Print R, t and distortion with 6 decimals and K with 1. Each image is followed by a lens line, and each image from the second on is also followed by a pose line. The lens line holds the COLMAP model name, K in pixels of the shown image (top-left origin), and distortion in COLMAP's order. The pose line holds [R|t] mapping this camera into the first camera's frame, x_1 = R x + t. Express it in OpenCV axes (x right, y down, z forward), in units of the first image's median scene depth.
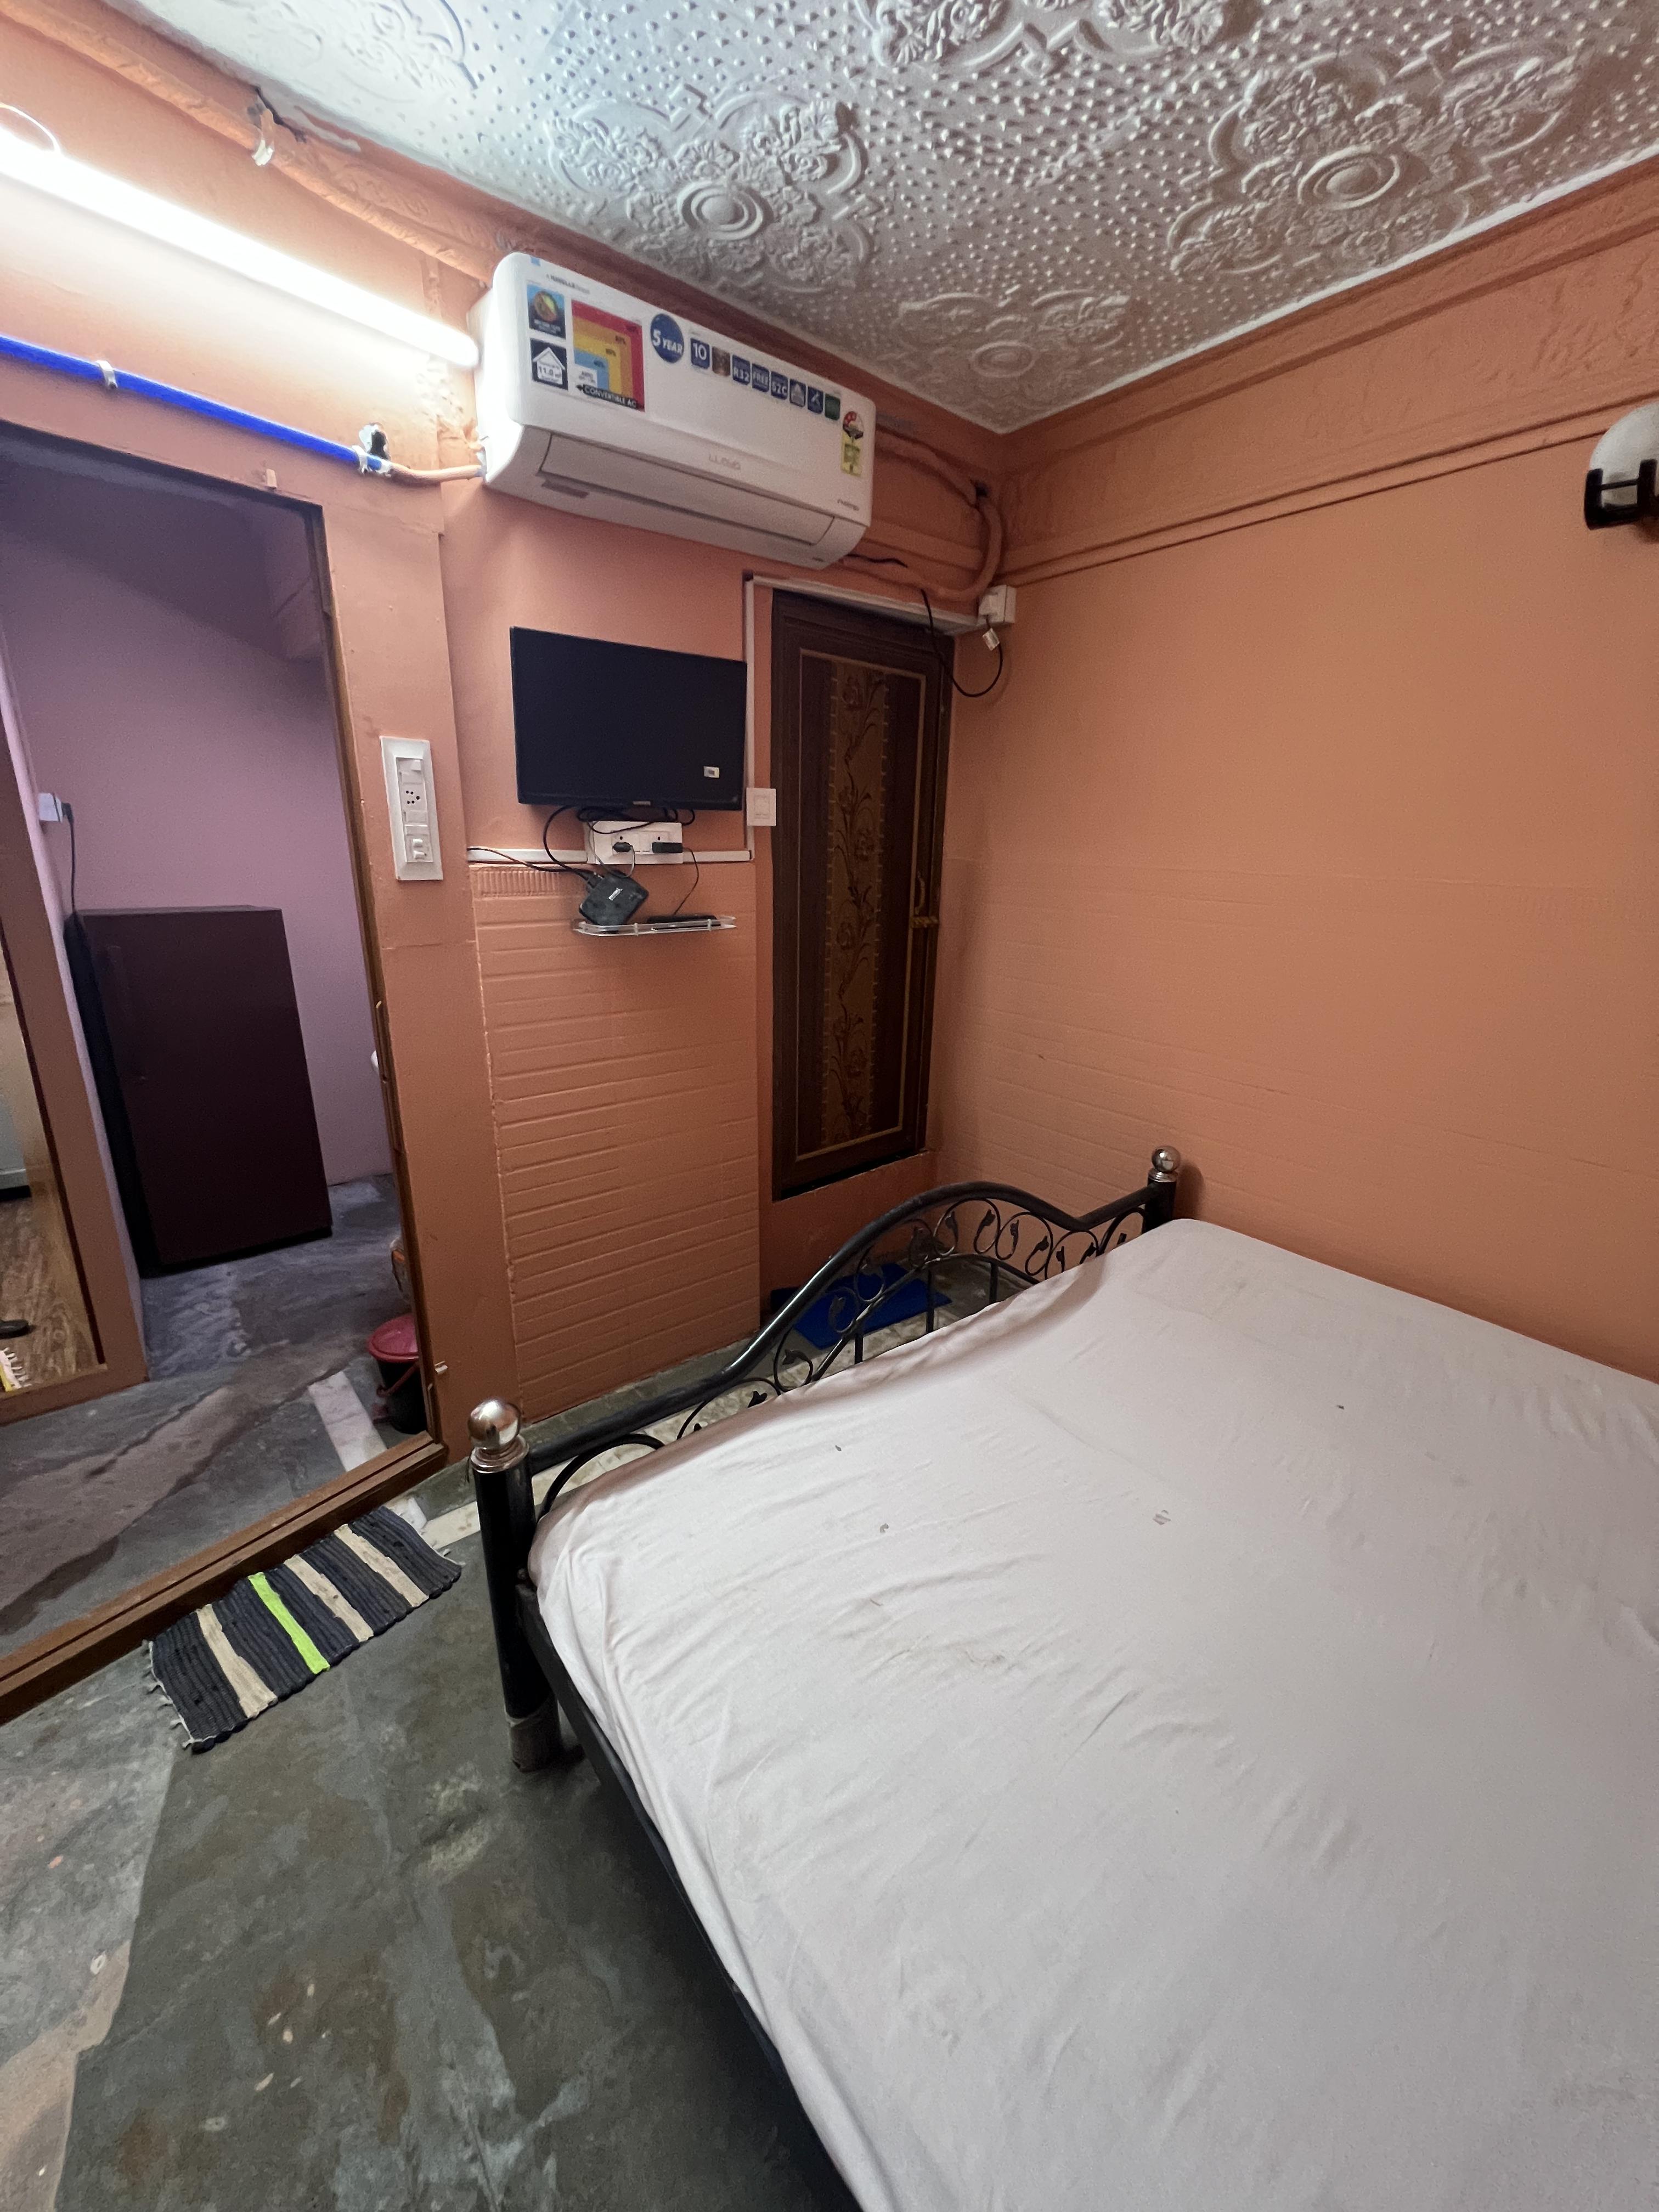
lens RADIAL K [[880.9, 0, 828.6], [0, 880.9, 1101.7], [0, 0, 1]] dist [-0.002573, -0.000711]
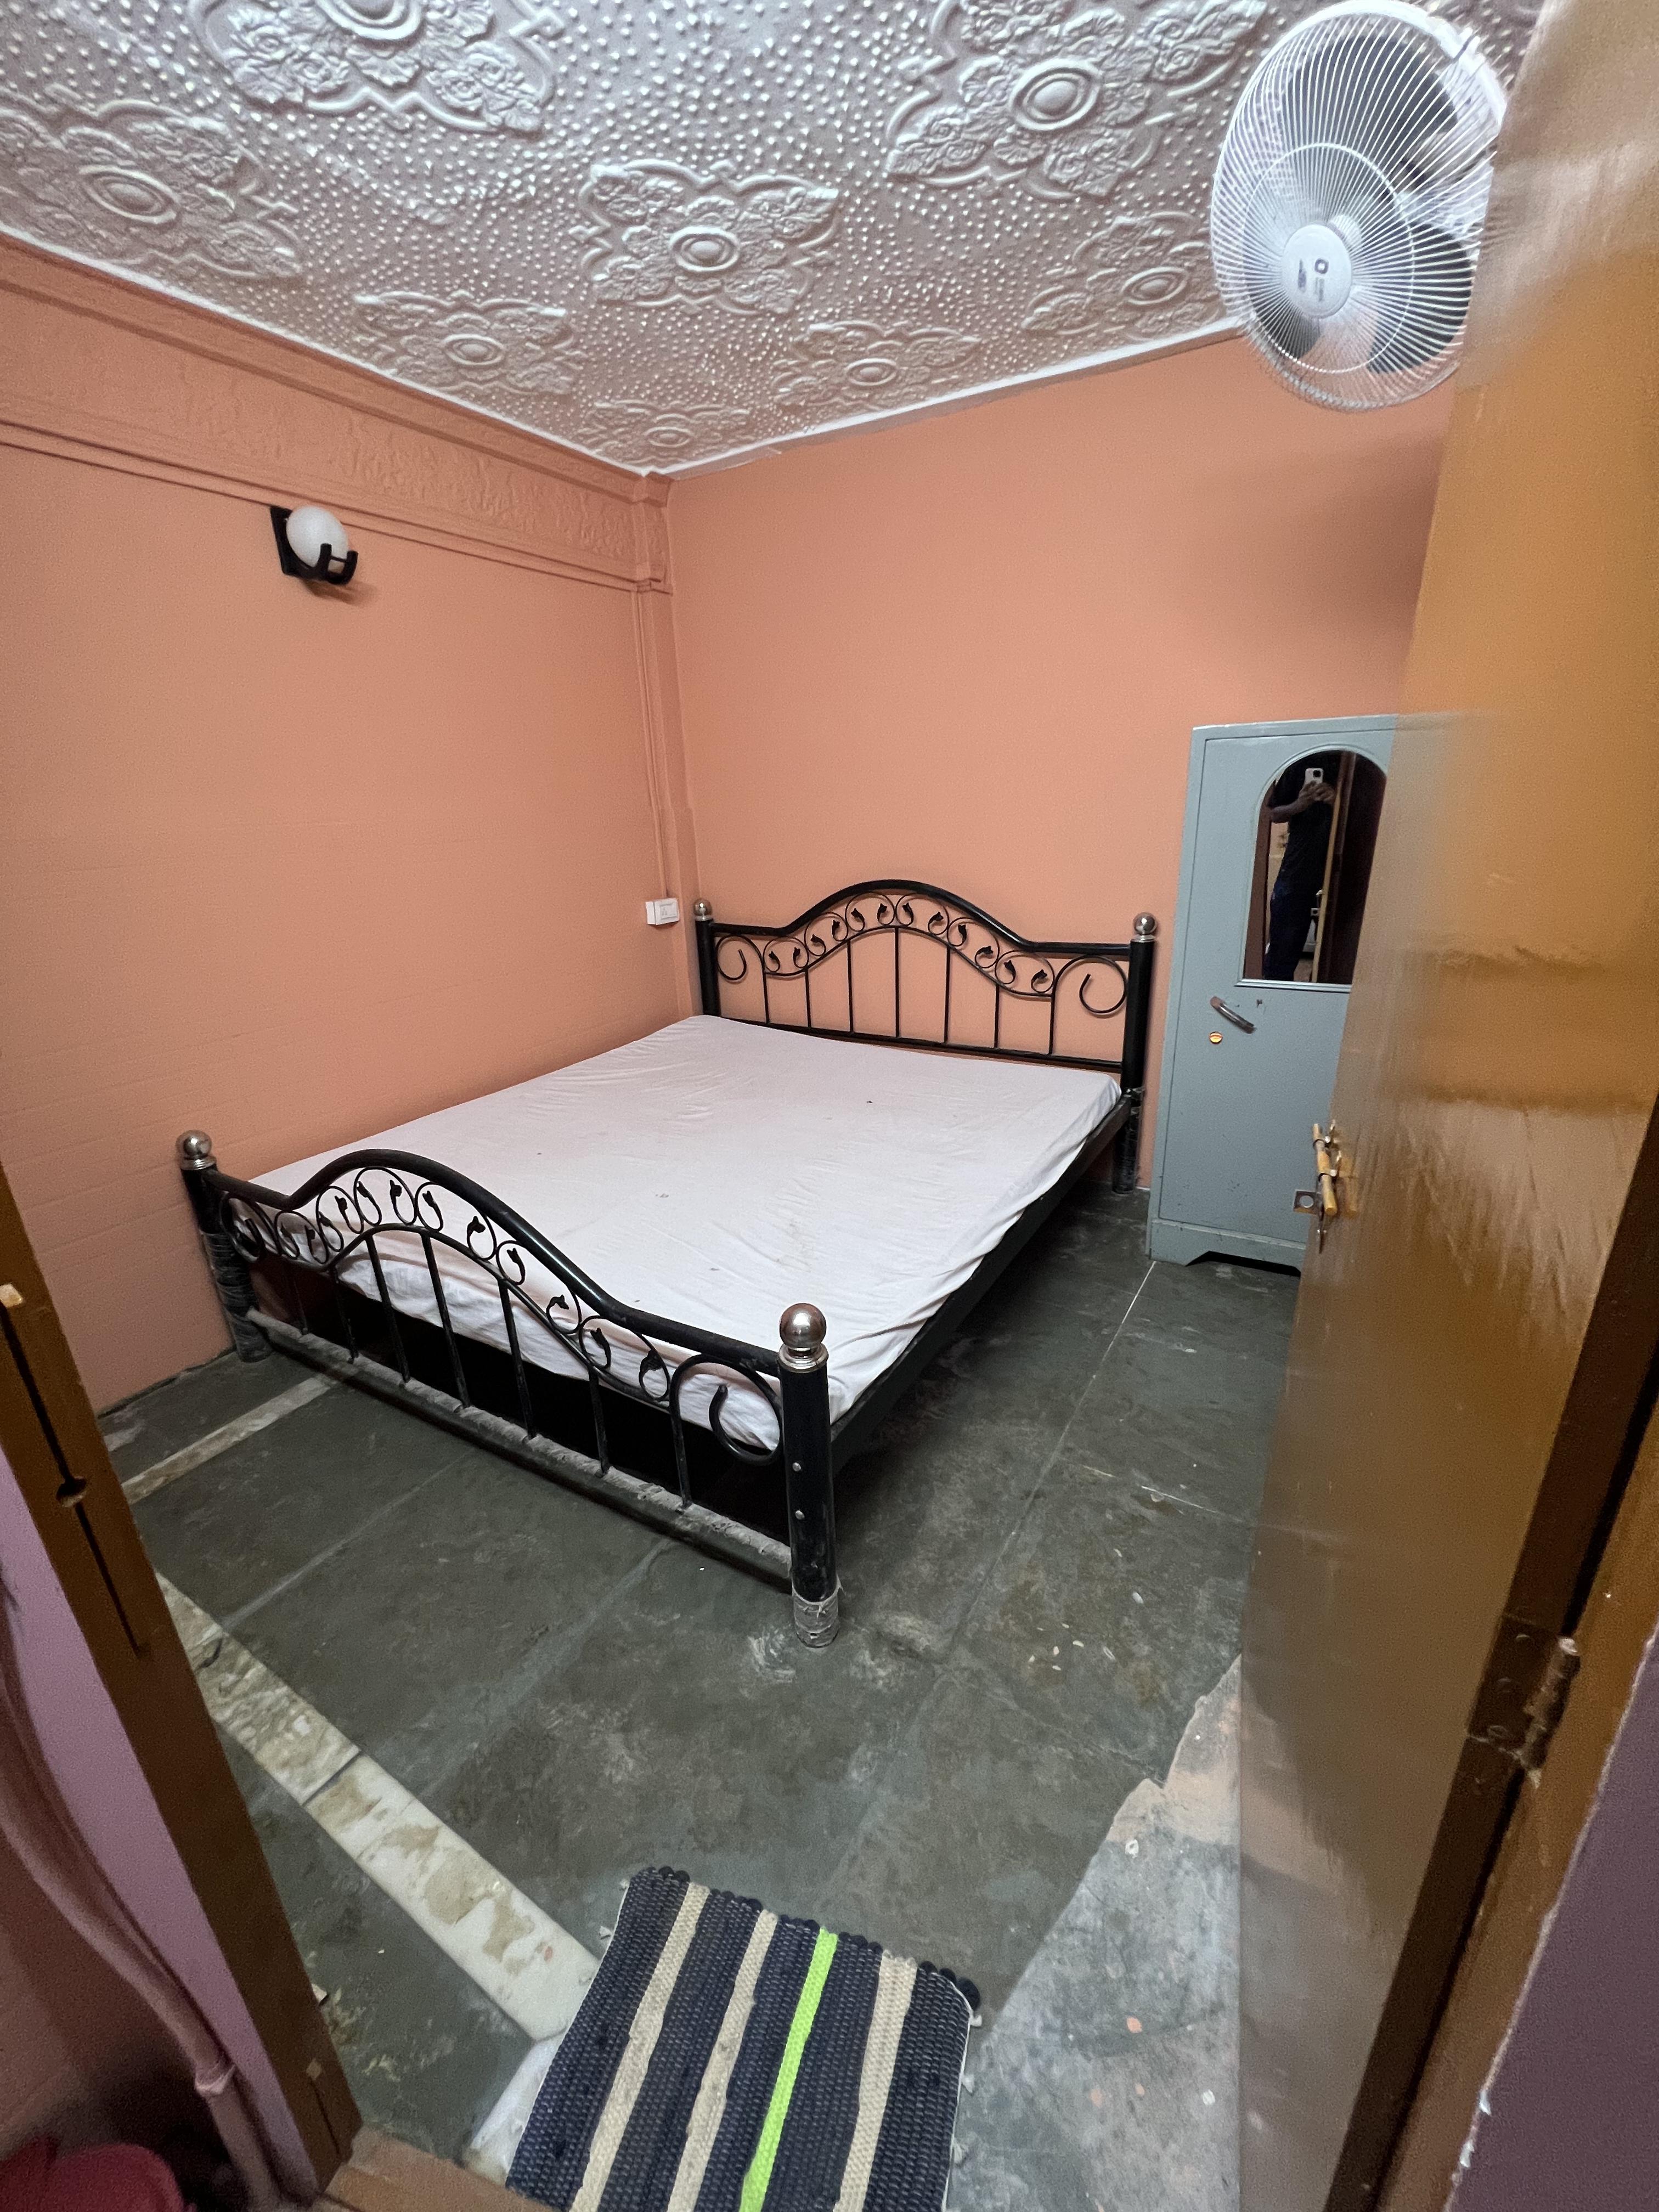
lens RADIAL K [[889.4, 0, 832.2], [0, 889.4, 1101.8], [0, 0, 1]] dist [-0.010739, 0.000090]
pose [[-0.354188, -0.307664, 0.883116, -1.123592], [0.293199, 0.860187, 0.417268, -0.278118], [-0.888023, 0.406720, -0.214461, 0.971829]]
